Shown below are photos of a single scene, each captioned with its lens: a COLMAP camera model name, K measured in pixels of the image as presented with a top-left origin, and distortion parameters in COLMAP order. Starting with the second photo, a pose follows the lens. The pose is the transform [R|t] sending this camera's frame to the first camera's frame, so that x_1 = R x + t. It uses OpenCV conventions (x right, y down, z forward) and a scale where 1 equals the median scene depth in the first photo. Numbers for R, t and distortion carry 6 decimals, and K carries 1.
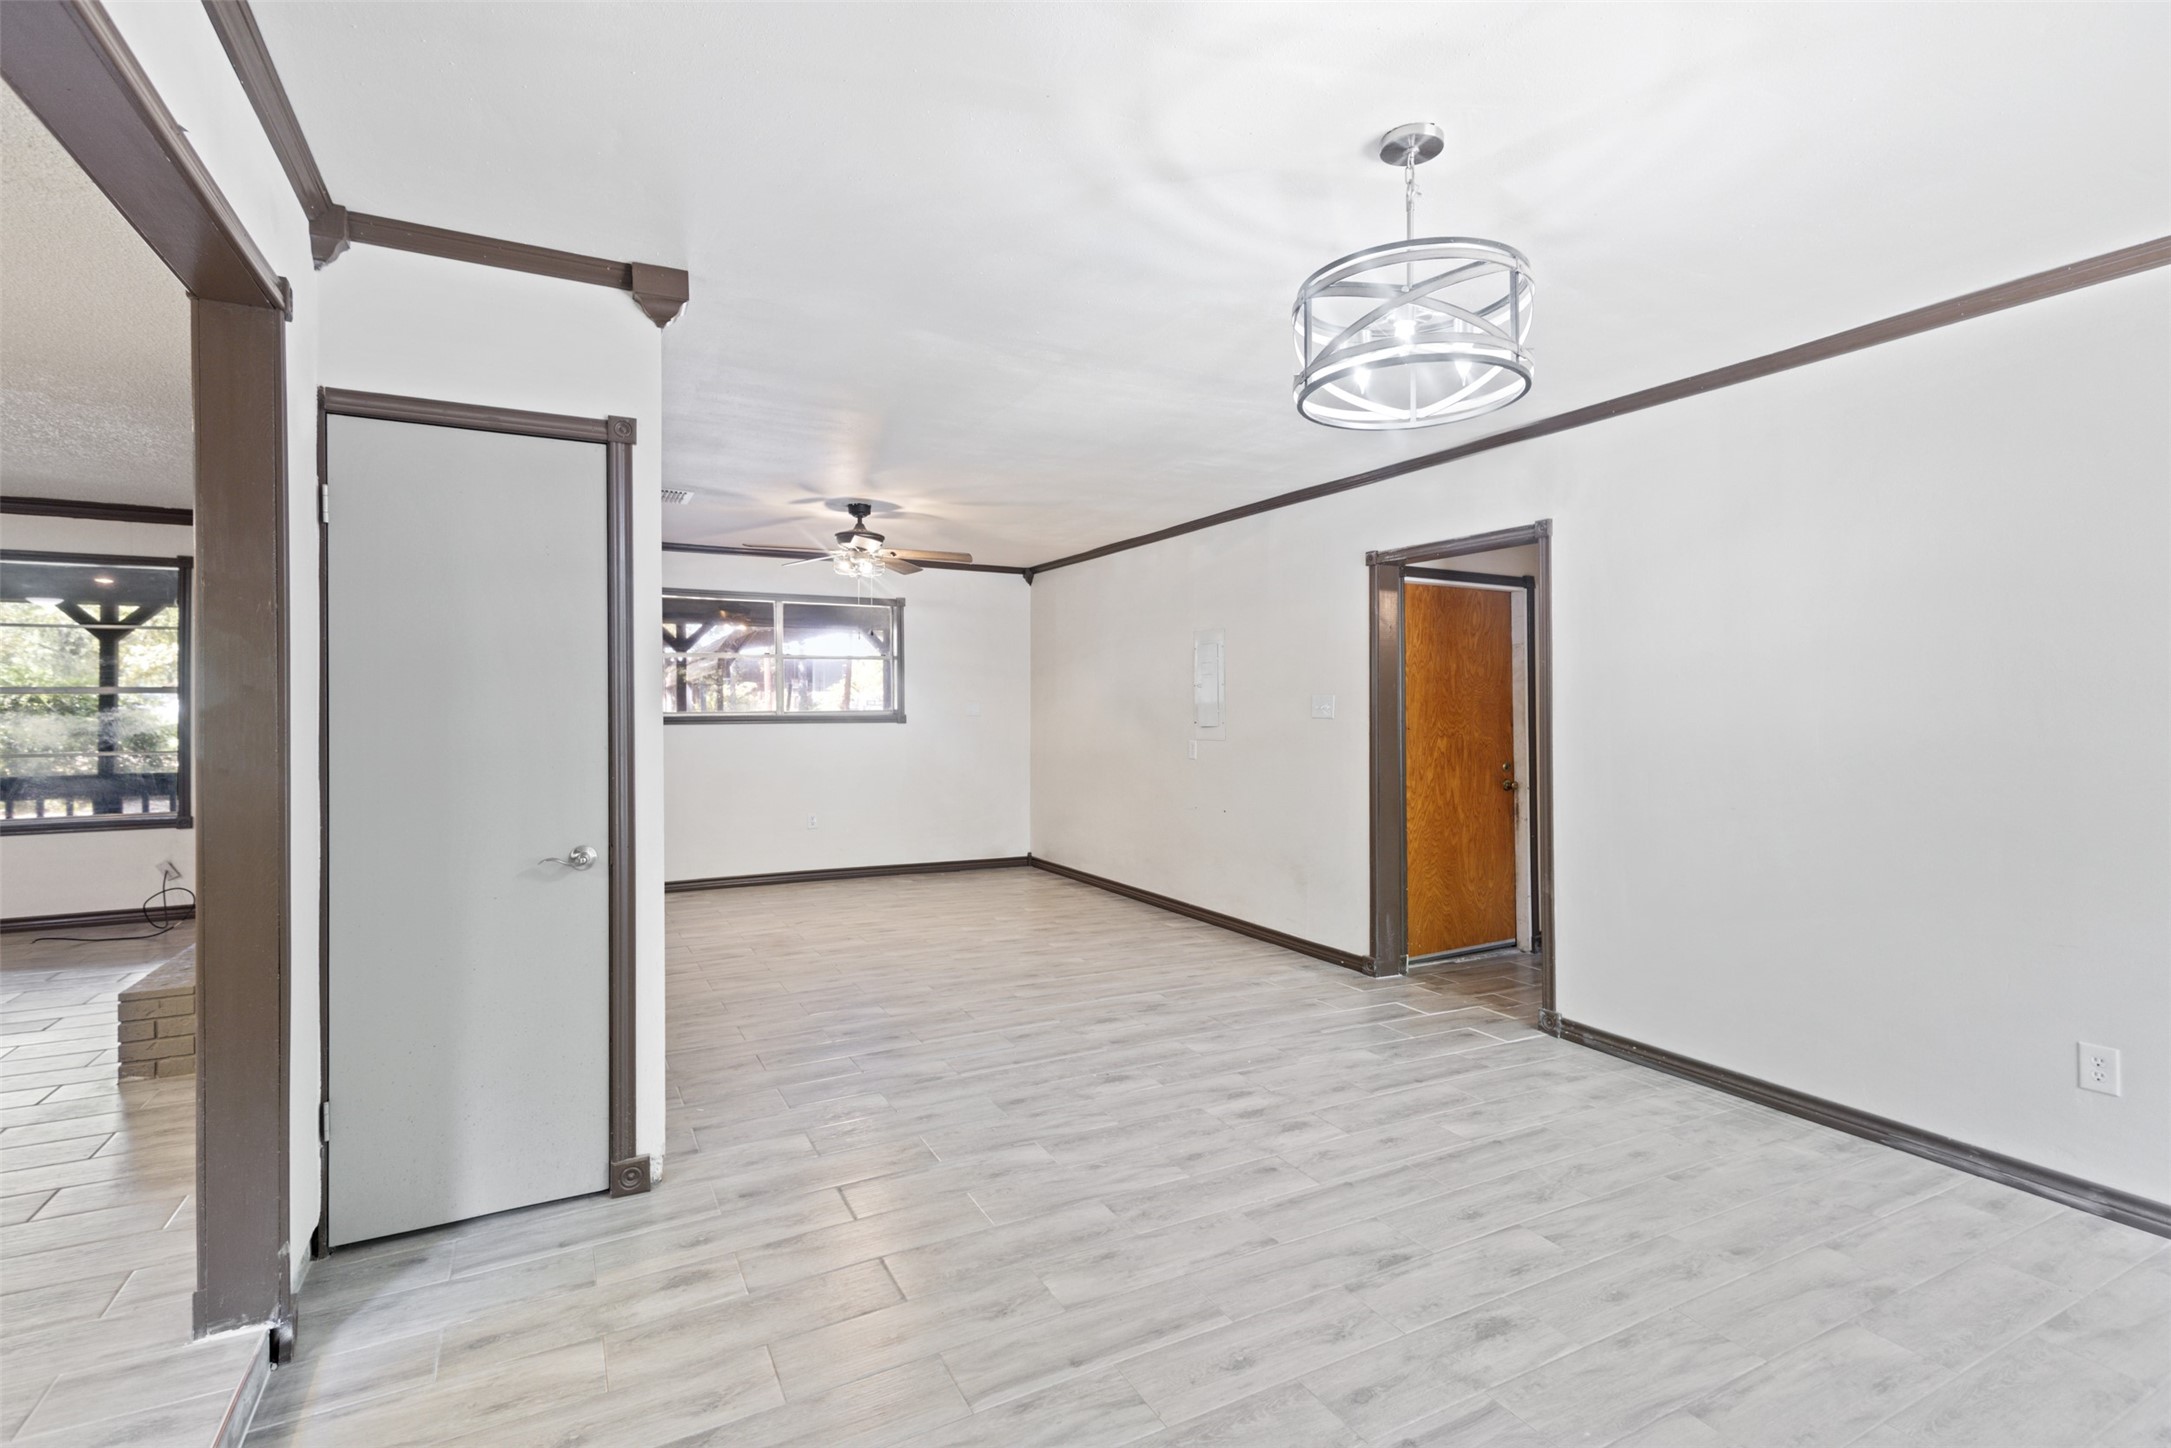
lens RADIAL K [[1034.3, 0, 1090.3], [0, 1034.3, 699.2], [0, 0, 1]] dist [0.007173, -0.001157]
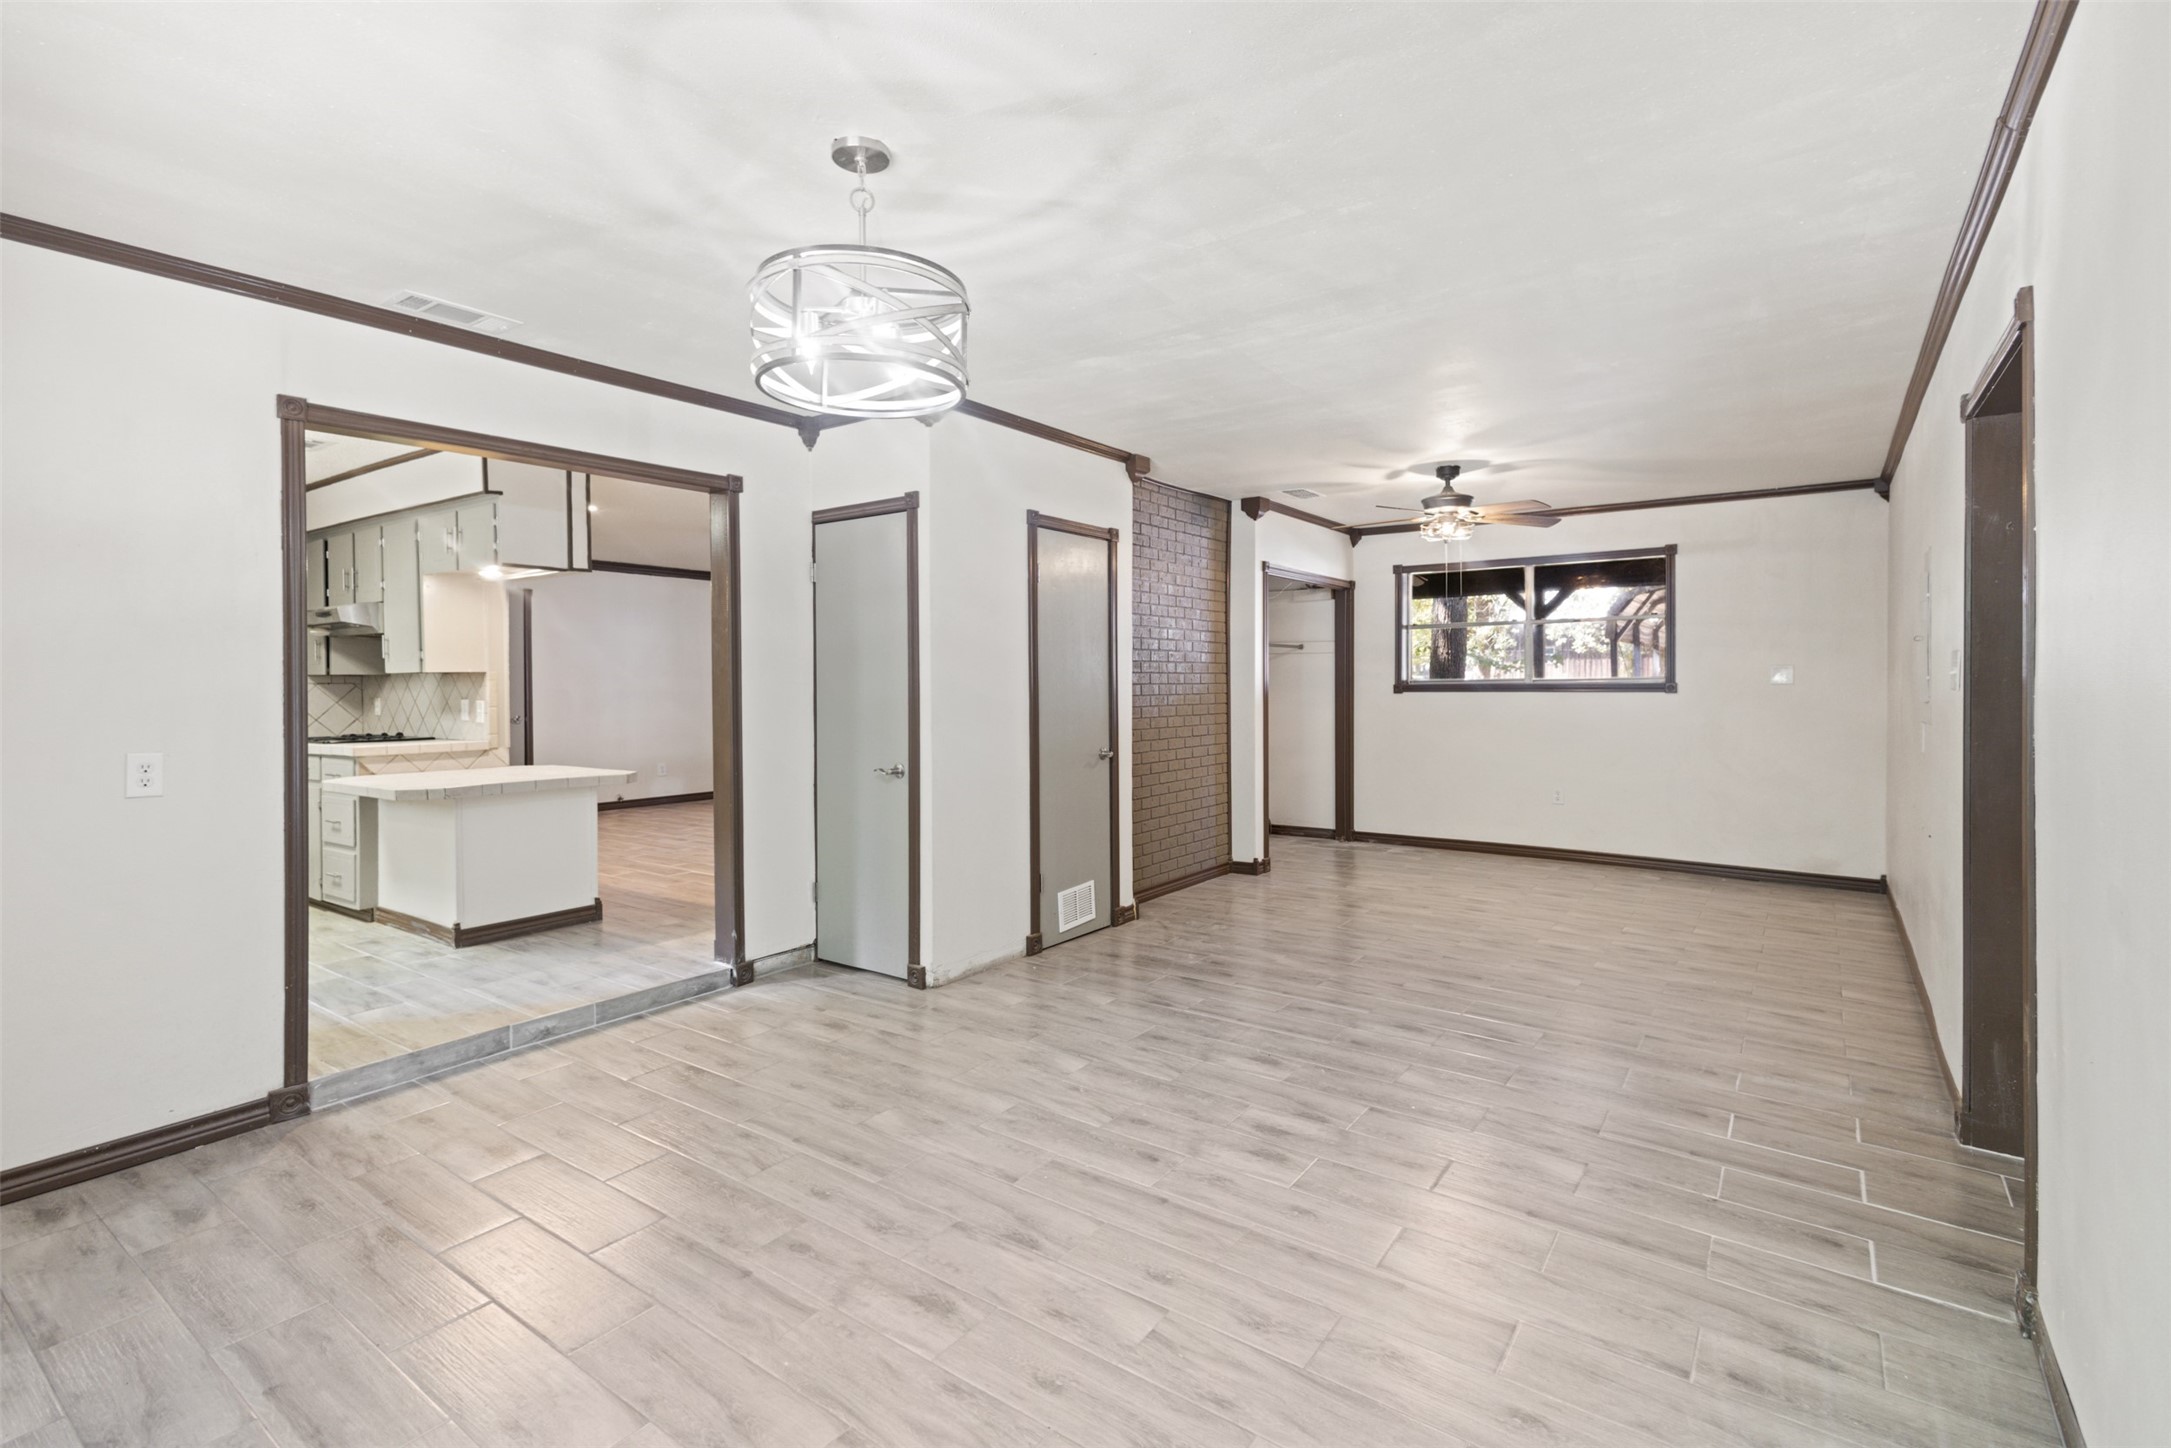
lens RADIAL K [[1034.3, 0, 1090.3], [0, 1034.3, 699.2], [0, 0, 1]] dist [0.007173, -0.001157]
pose [[0.418961, 0.018880, -0.907808, 0.875899], [0.011927, 0.999583, 0.026293, 0.001041], [0.907926, -0.021843, 0.418561, 0.477649]]
